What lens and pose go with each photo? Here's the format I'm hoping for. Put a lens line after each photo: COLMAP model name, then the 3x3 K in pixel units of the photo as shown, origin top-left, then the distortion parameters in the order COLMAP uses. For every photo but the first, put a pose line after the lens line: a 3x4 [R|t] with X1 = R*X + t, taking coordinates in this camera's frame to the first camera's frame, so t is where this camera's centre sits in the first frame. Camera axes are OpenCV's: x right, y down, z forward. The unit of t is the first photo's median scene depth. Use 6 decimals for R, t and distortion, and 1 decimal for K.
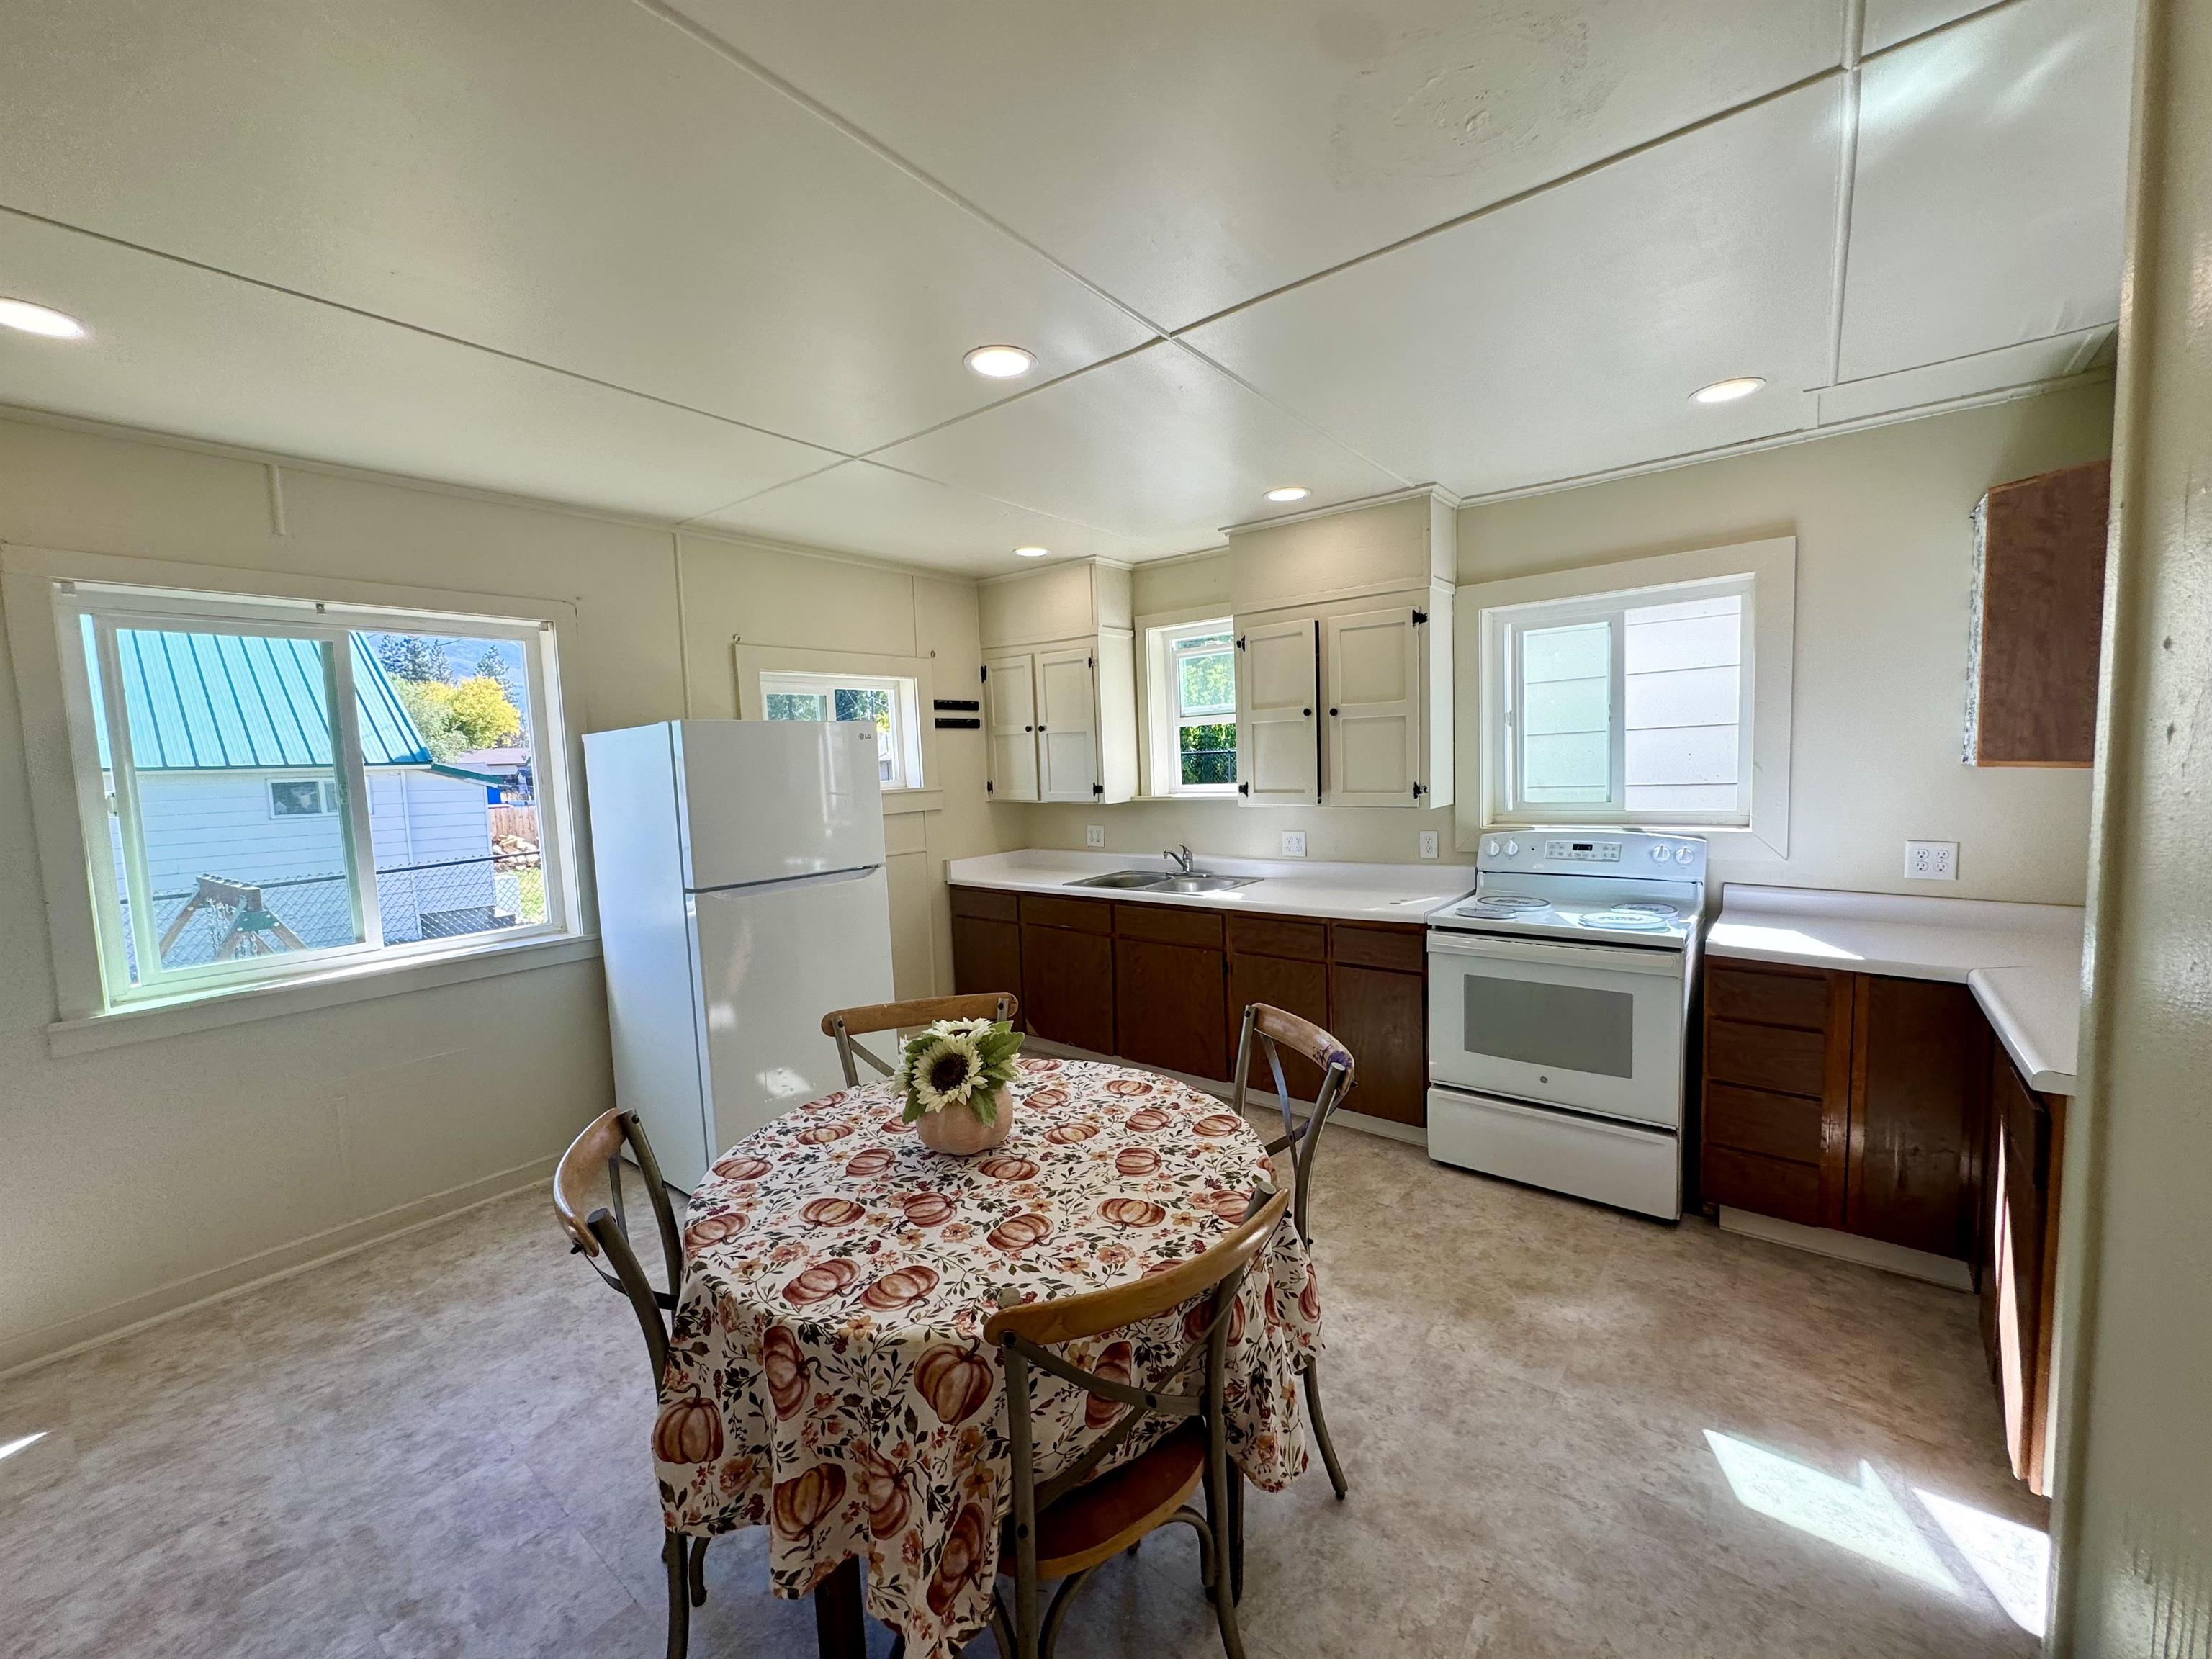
lens RADIAL K [[879.0, 0, 1105.3], [0, 879.0, 832.1], [0, 0, 1]] dist [-0.000384, 0.000131]
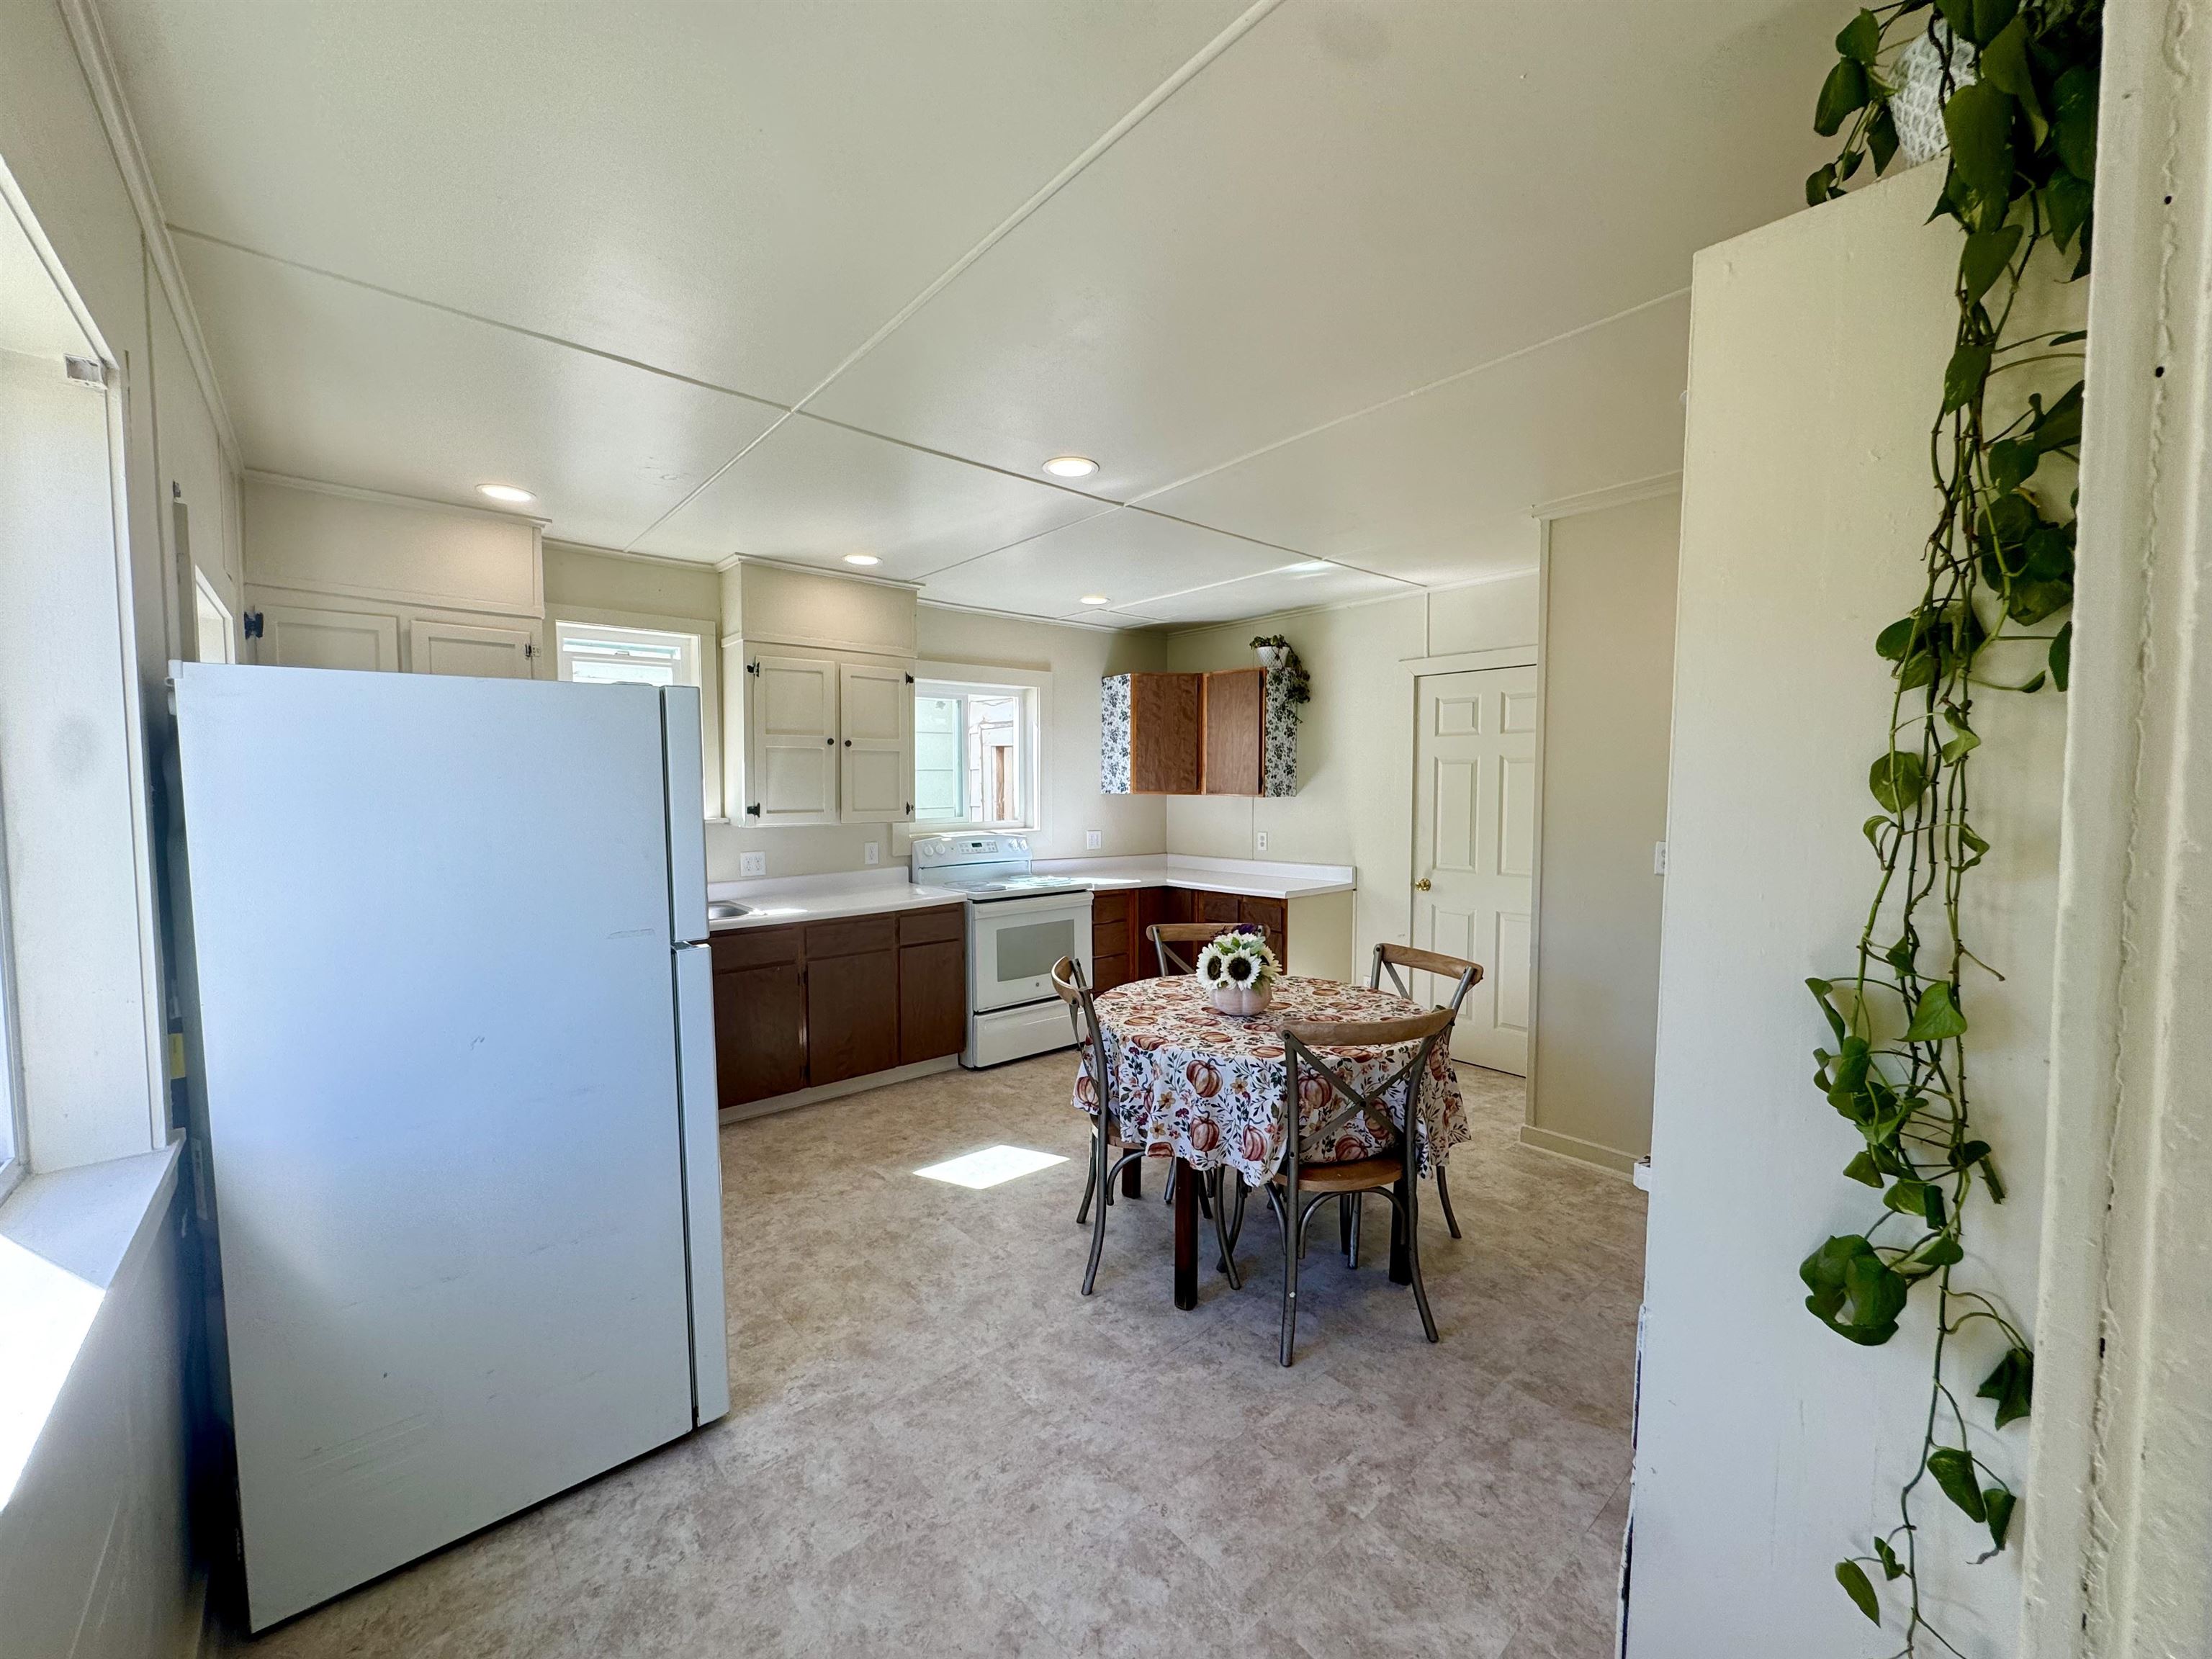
lens RADIAL K [[879.0, 0, 1109.5], [0, 879.0, 830.5], [0, 0, 1]] dist [-0.000384, 0.000131]
pose [[0.178327, -0.018881, 0.983790, -0.956006], [0.078705, 0.996886, 0.004865, 0.002963], [-0.980819, 0.076561, 0.179258, 0.508103]]
